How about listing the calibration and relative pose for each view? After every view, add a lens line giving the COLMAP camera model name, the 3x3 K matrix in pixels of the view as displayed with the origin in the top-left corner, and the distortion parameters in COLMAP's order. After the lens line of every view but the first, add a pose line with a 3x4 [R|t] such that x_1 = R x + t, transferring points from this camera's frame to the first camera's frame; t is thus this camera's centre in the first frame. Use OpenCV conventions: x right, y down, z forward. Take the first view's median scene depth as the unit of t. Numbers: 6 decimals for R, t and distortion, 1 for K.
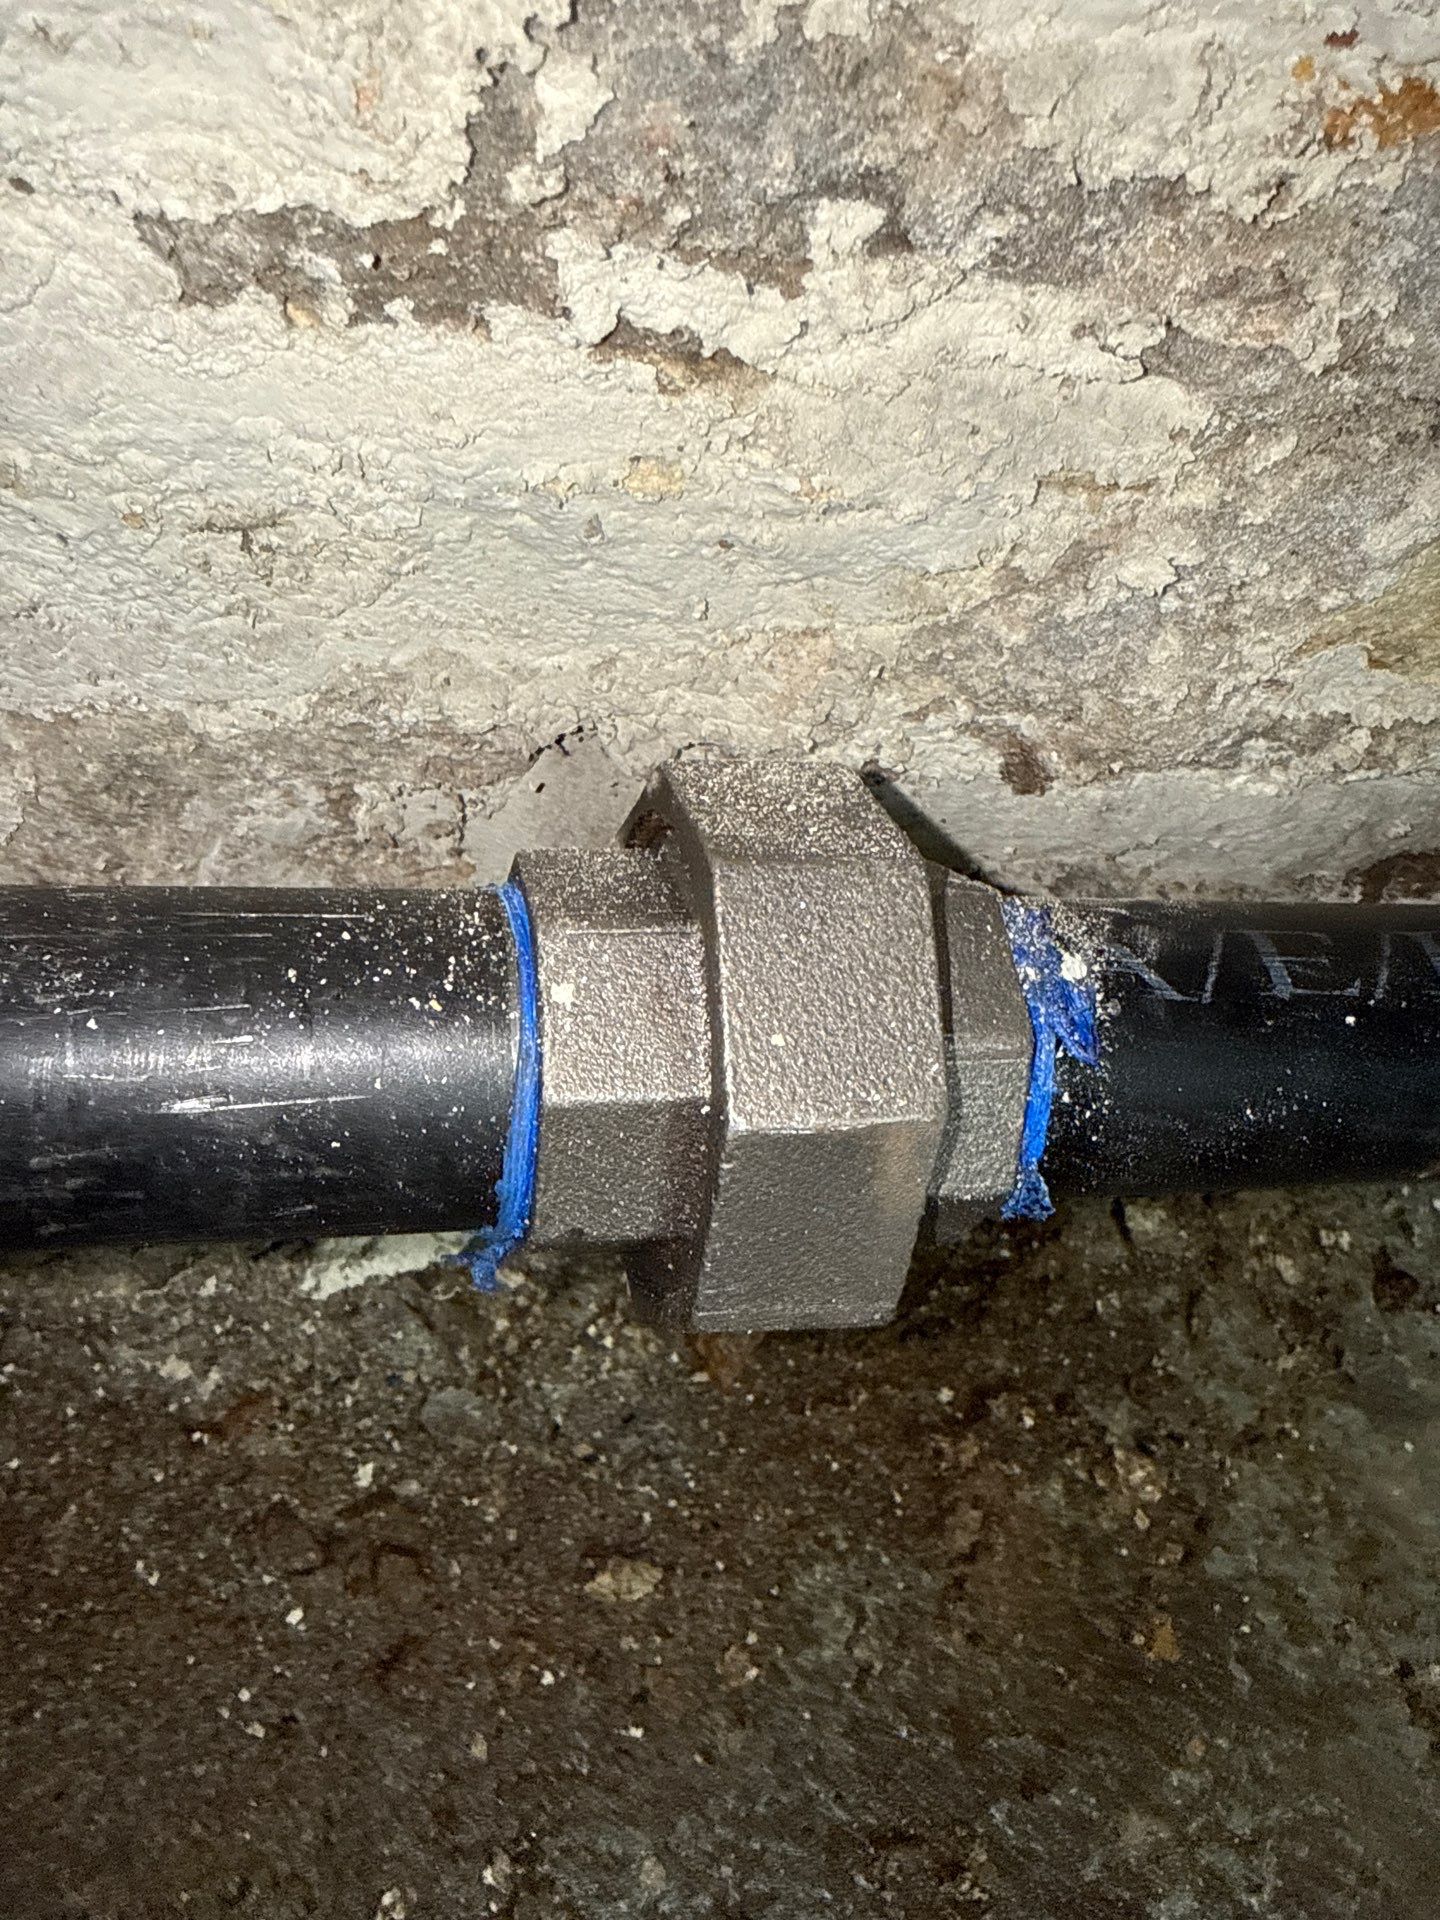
lens RADIAL K [[1313.5, 0, 717.5], [0, 1313.5, 954.2], [0, 0, 1]] dist [-0.010040, -0.005661]
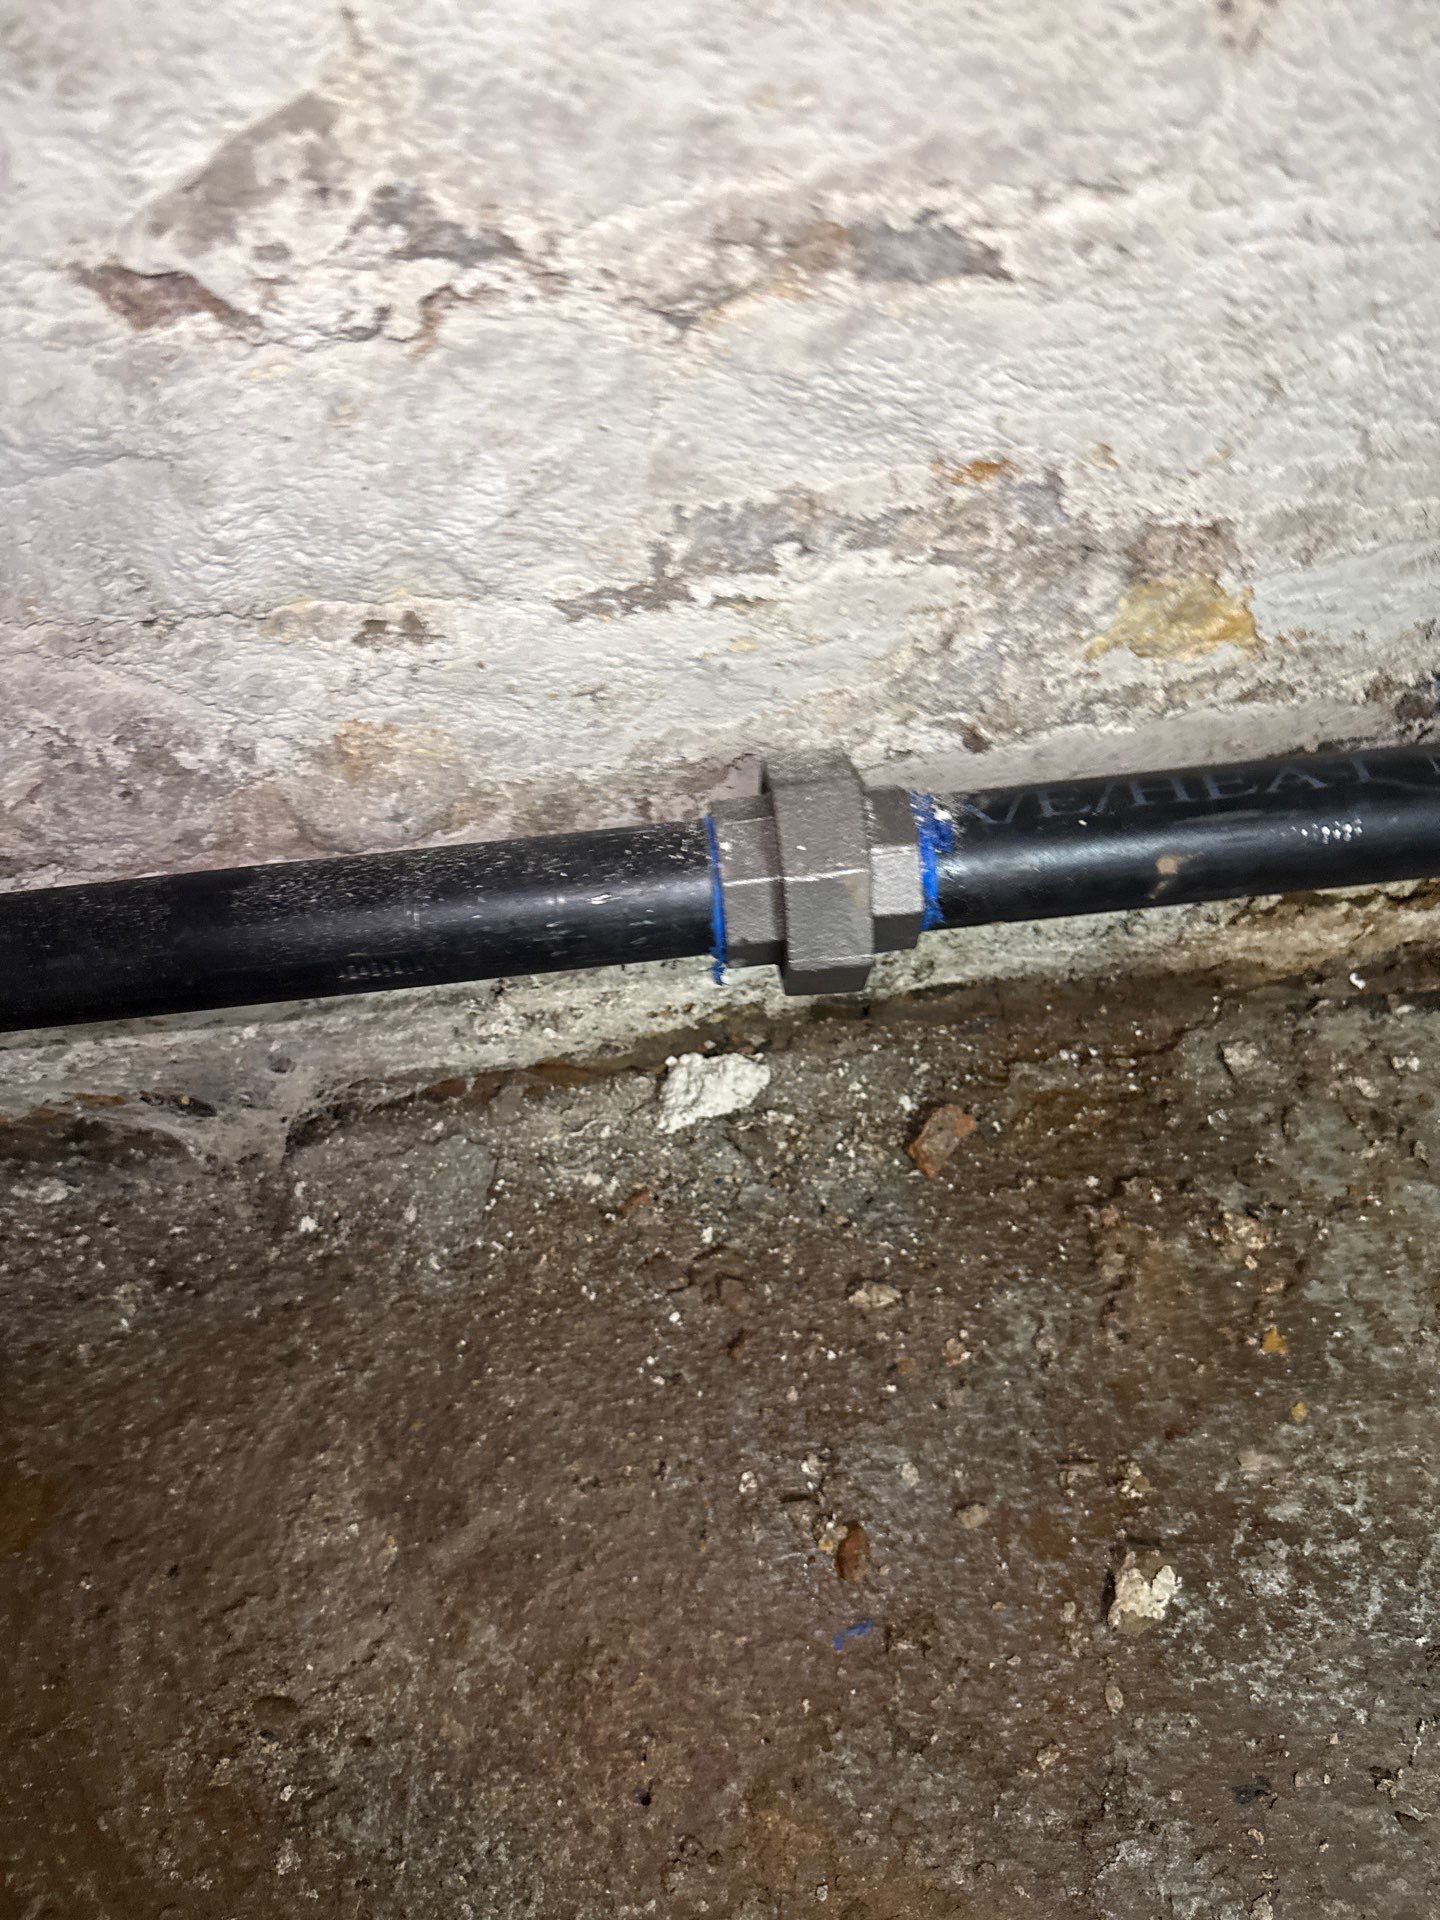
lens RADIAL K [[1313.5, 0, 723.4], [0, 1313.5, 962.8], [0, 0, 1]] dist [-0.010040, -0.005661]
pose [[0.963273, -0.123891, -0.238235, 0.181569], [0.112300, 0.991758, -0.061680, 0.162240], [0.243914, 0.032661, 0.969247, -0.592322]]
